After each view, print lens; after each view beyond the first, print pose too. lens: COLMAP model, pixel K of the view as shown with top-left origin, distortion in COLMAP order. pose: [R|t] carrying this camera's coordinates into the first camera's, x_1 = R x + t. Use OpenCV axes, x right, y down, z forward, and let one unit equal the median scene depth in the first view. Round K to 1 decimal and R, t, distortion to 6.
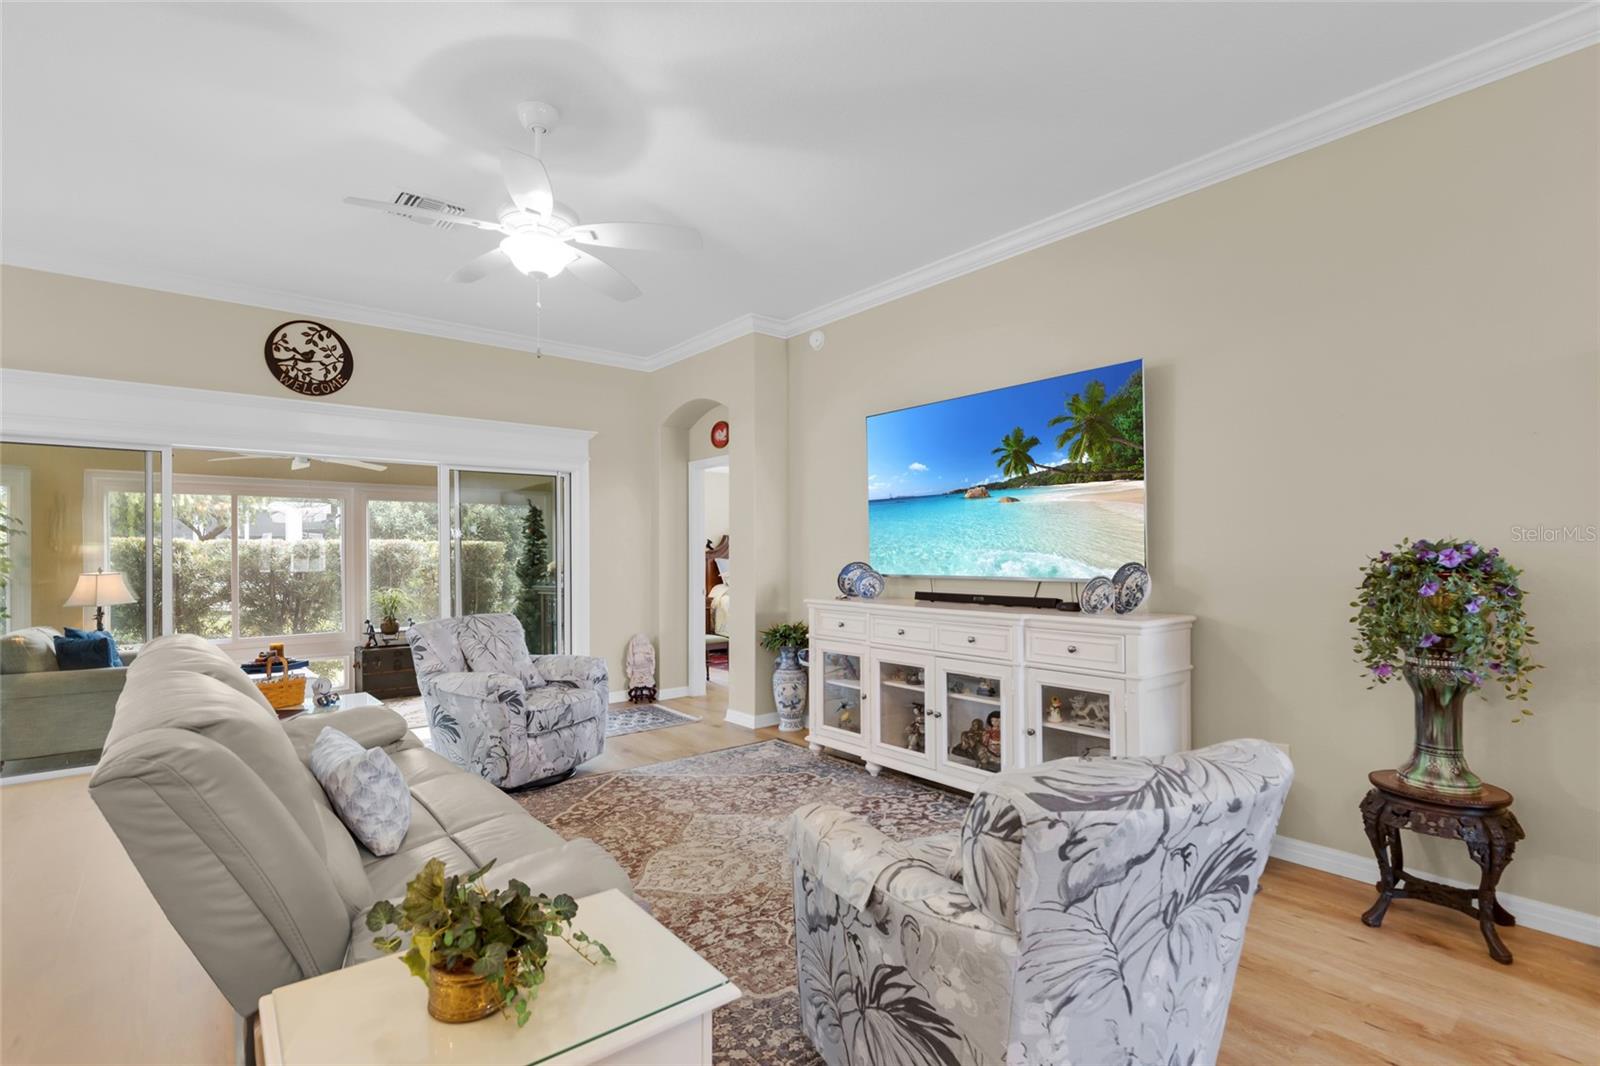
lens RADIAL K [[747.2, 0, 810.6], [0, 747.2, 547.8], [0, 0, 1]] dist [0.005958, -0.000455]
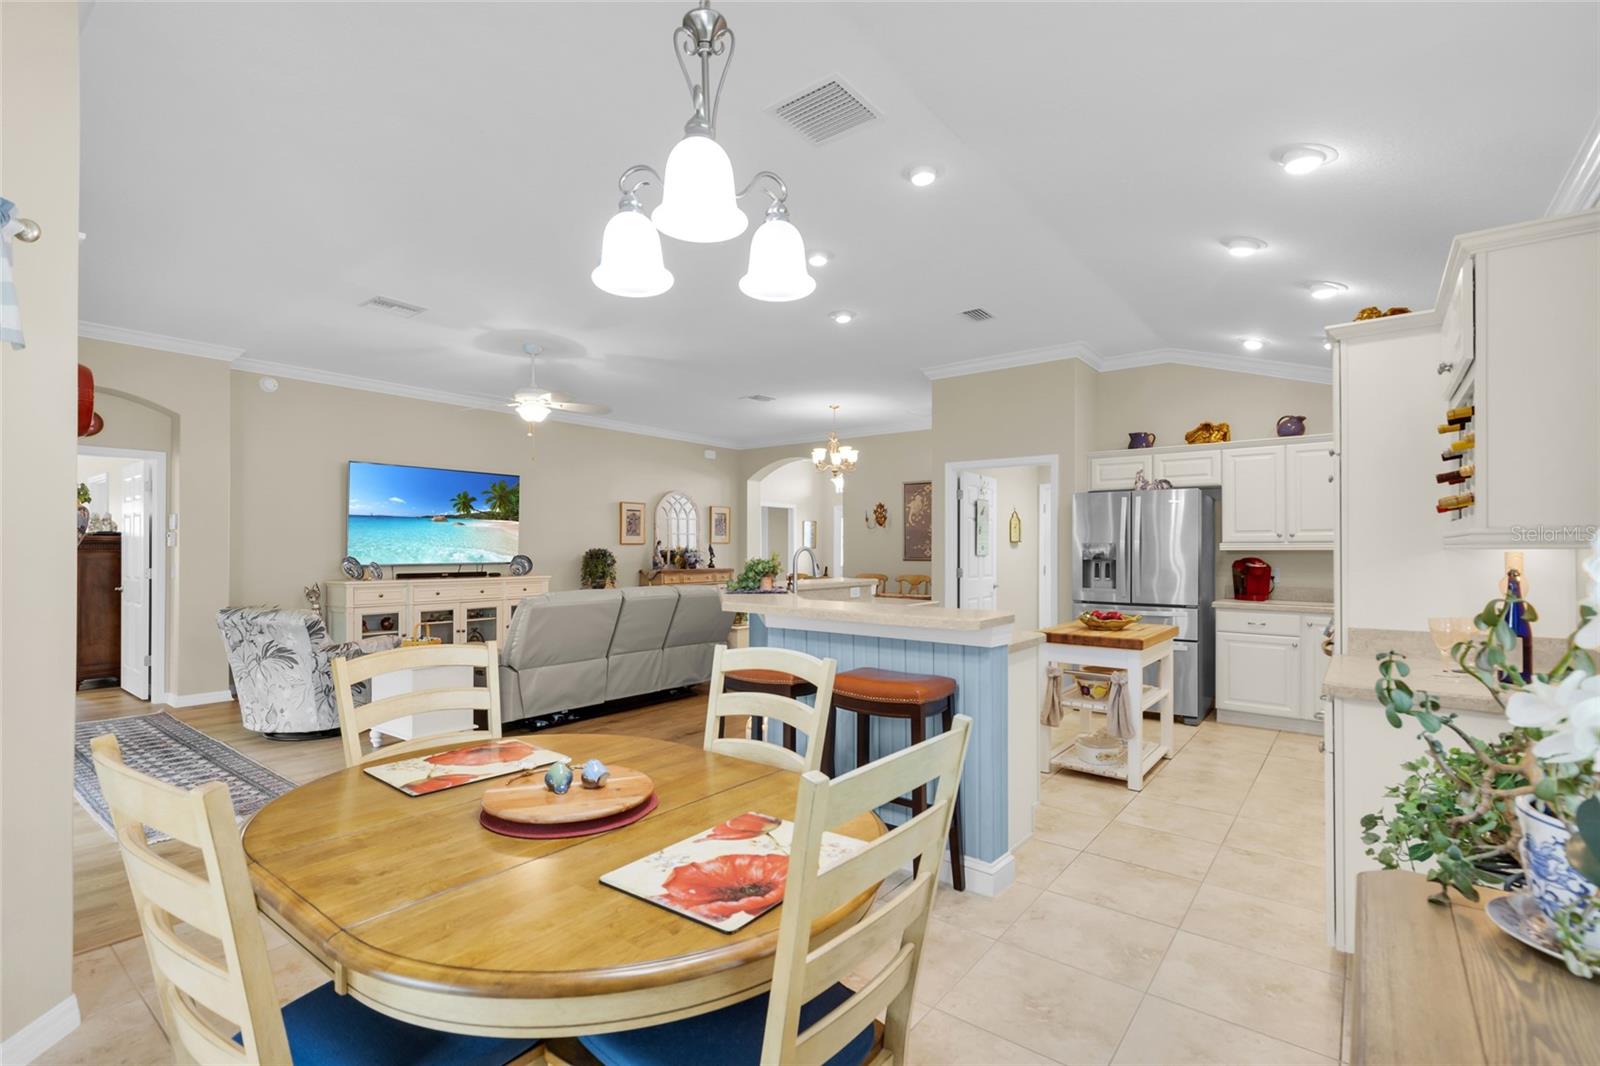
lens RADIAL K [[736.1, 0, 794.7], [0, 736.1, 536.5], [0, 0, 1]] dist [0.008359, -0.002114]
pose [[-0.199779, 0.022937, 0.979572, -1.595699], [-0.006066, 0.999678, -0.024644, 0.011483], [-0.979822, -0.010865, -0.199576, 0.421575]]
